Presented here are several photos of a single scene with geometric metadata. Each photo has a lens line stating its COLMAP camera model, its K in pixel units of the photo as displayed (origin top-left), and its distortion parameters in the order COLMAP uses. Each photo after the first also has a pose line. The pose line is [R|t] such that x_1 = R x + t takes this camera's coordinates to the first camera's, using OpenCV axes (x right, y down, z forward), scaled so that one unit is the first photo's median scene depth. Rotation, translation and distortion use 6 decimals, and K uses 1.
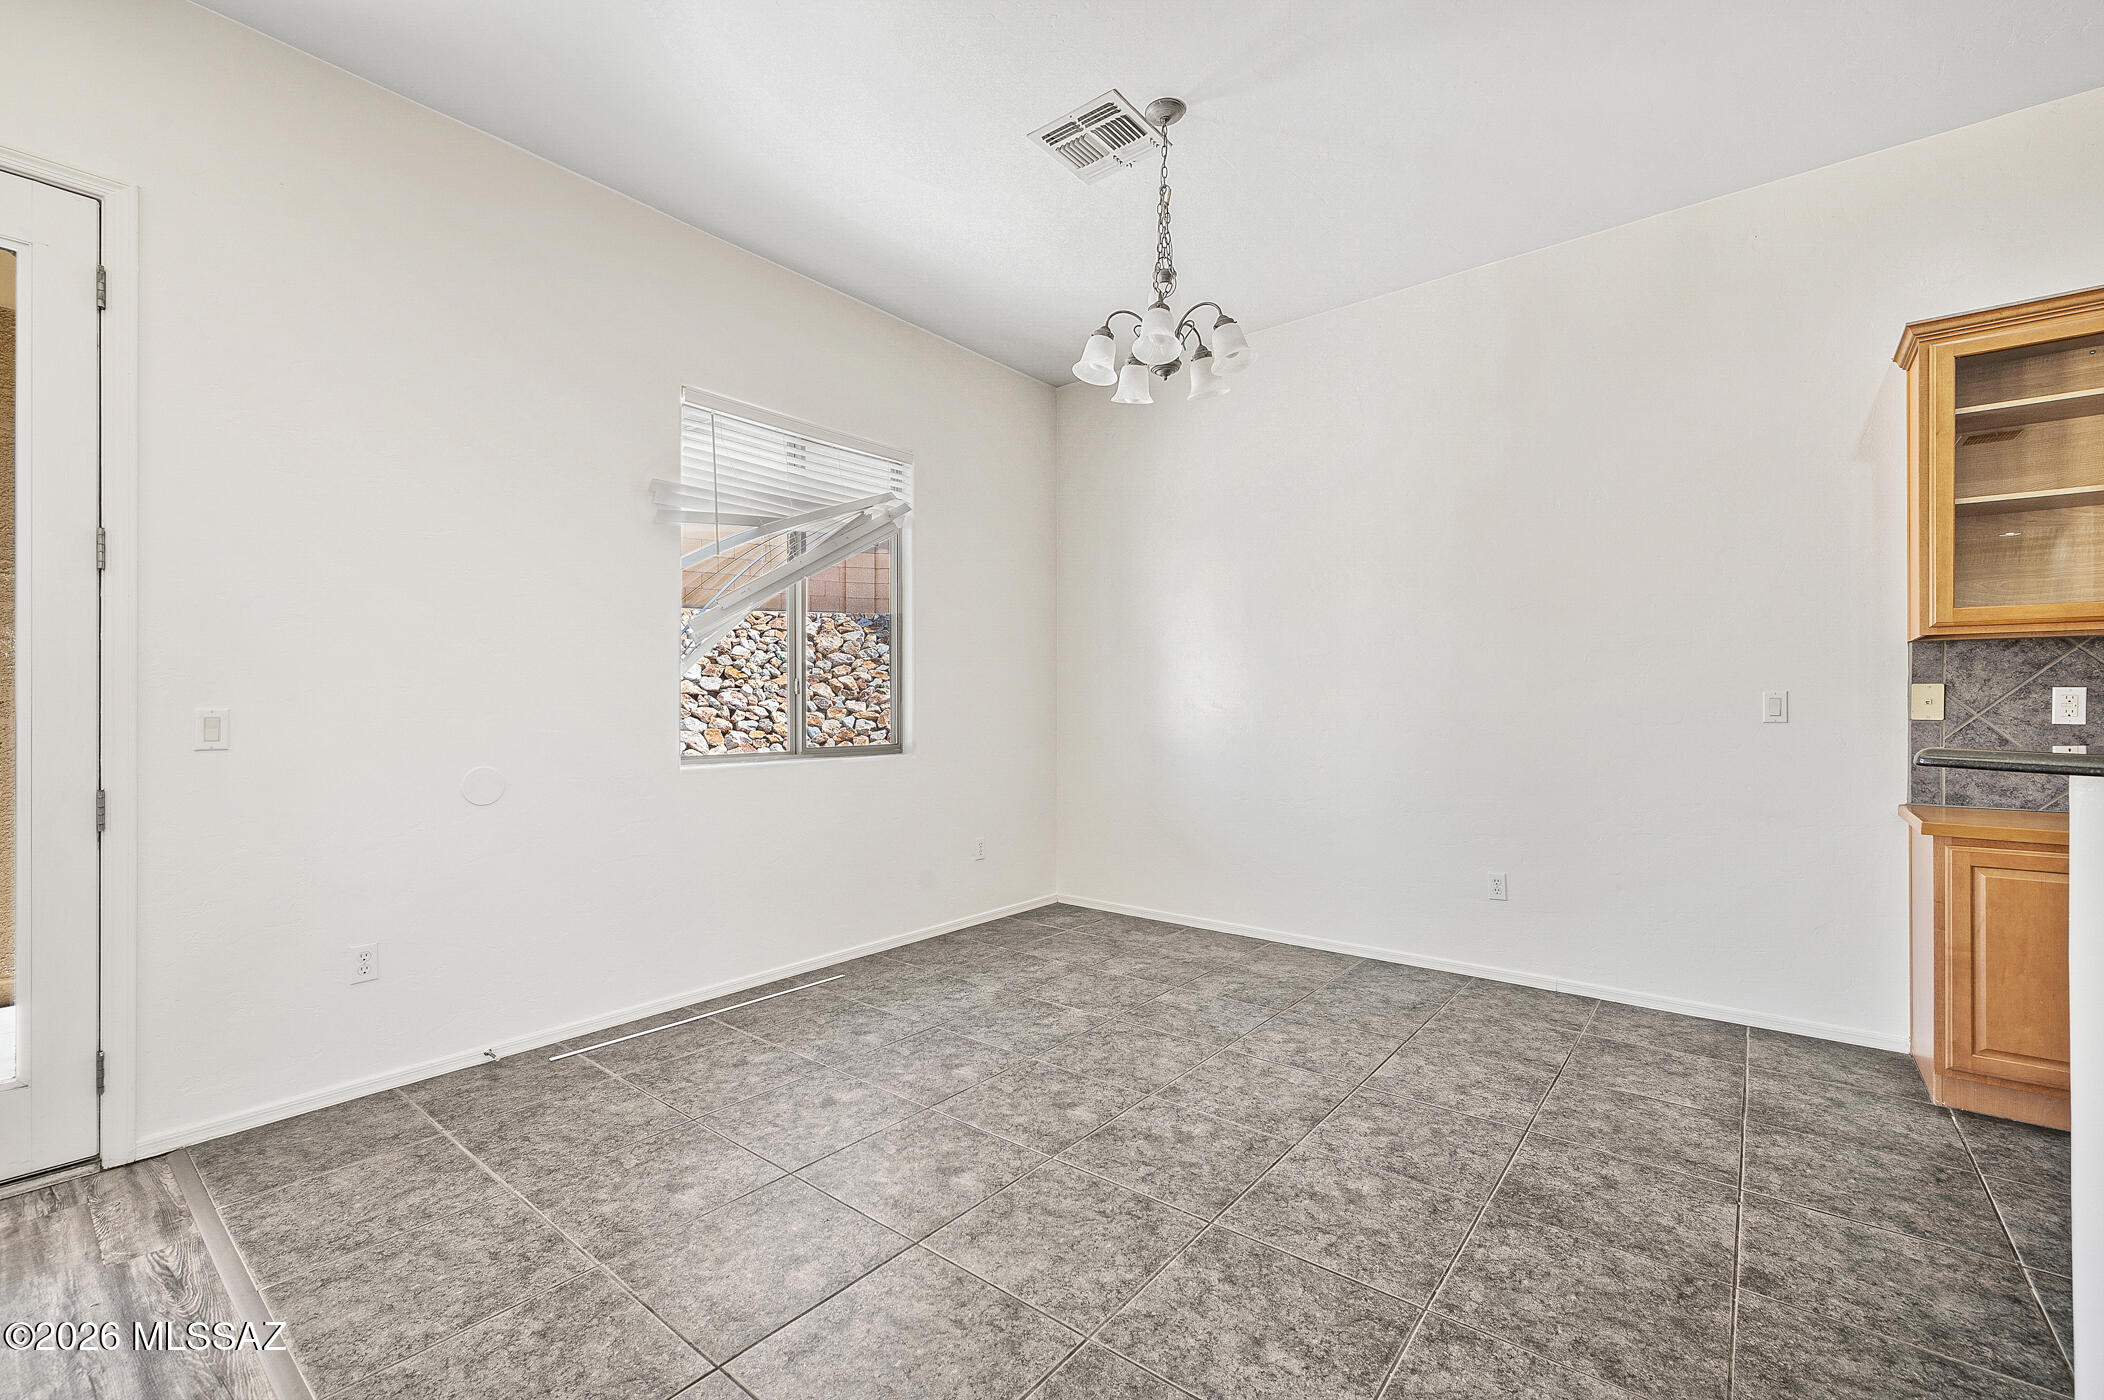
lens RADIAL K [[883.0, 0, 1052.0], [0, 883.0, 700.0], [0, 0, 1]] dist [-0.000818, -0.000056]
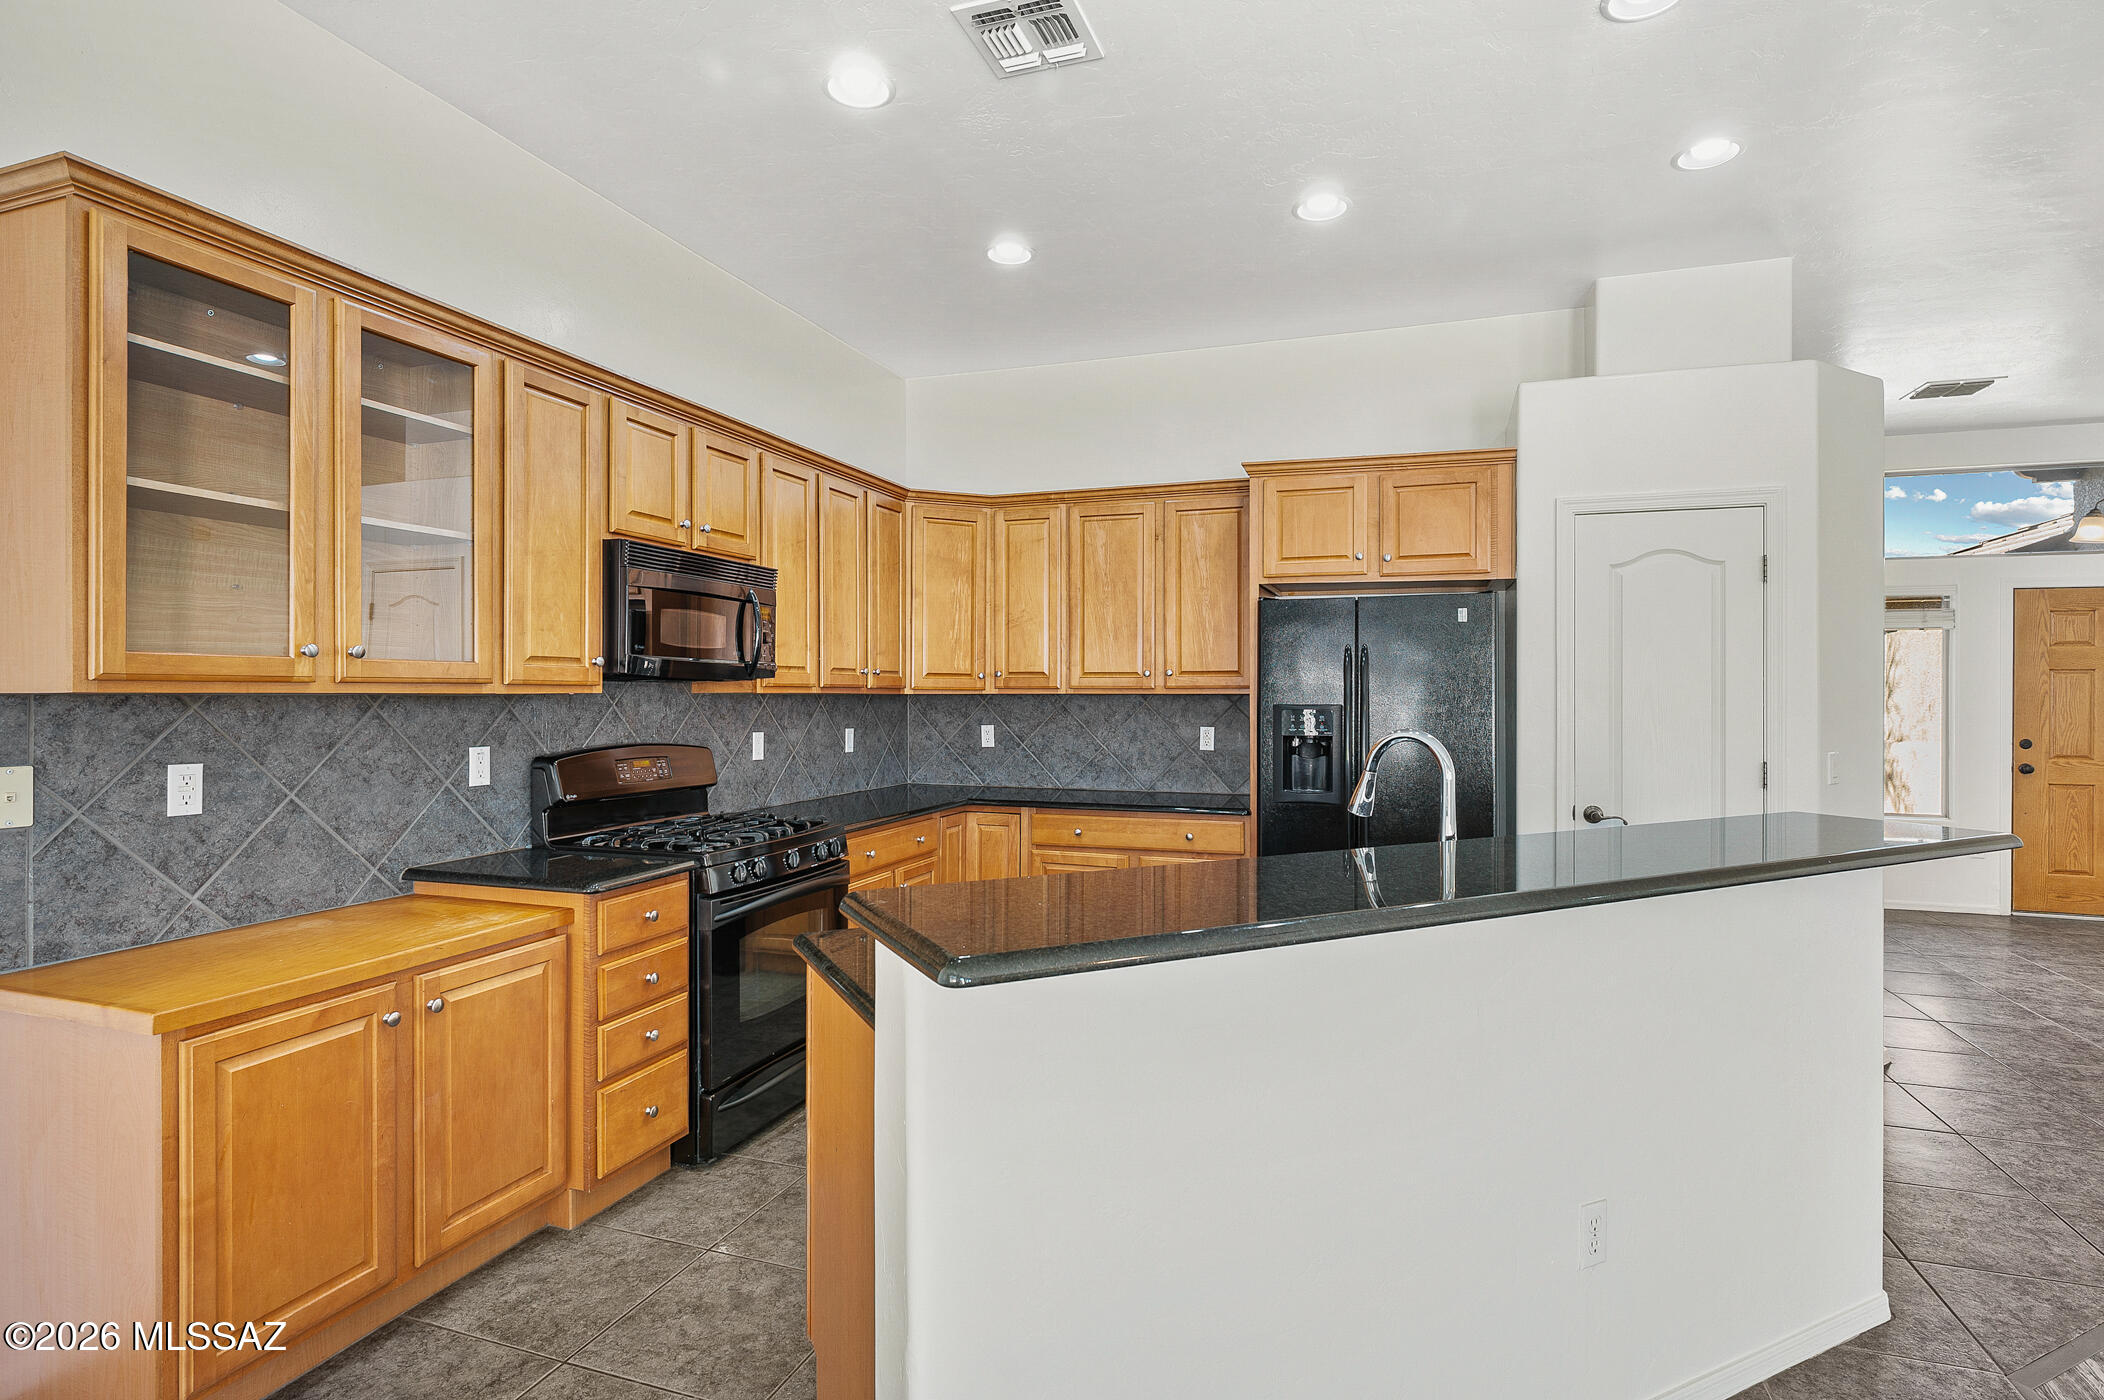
lens RADIAL K [[1050.6, 0, 1051.8], [0, 1050.6, 693.7], [0, 0, 1]] dist [-0.001280, -0.000440]
pose [[-0.337408, -0.002030, 0.941356, 0.102951], [-0.006352, 0.999980, -0.000120, -0.075005], [-0.941337, -0.006020, -0.337414, 0.609622]]
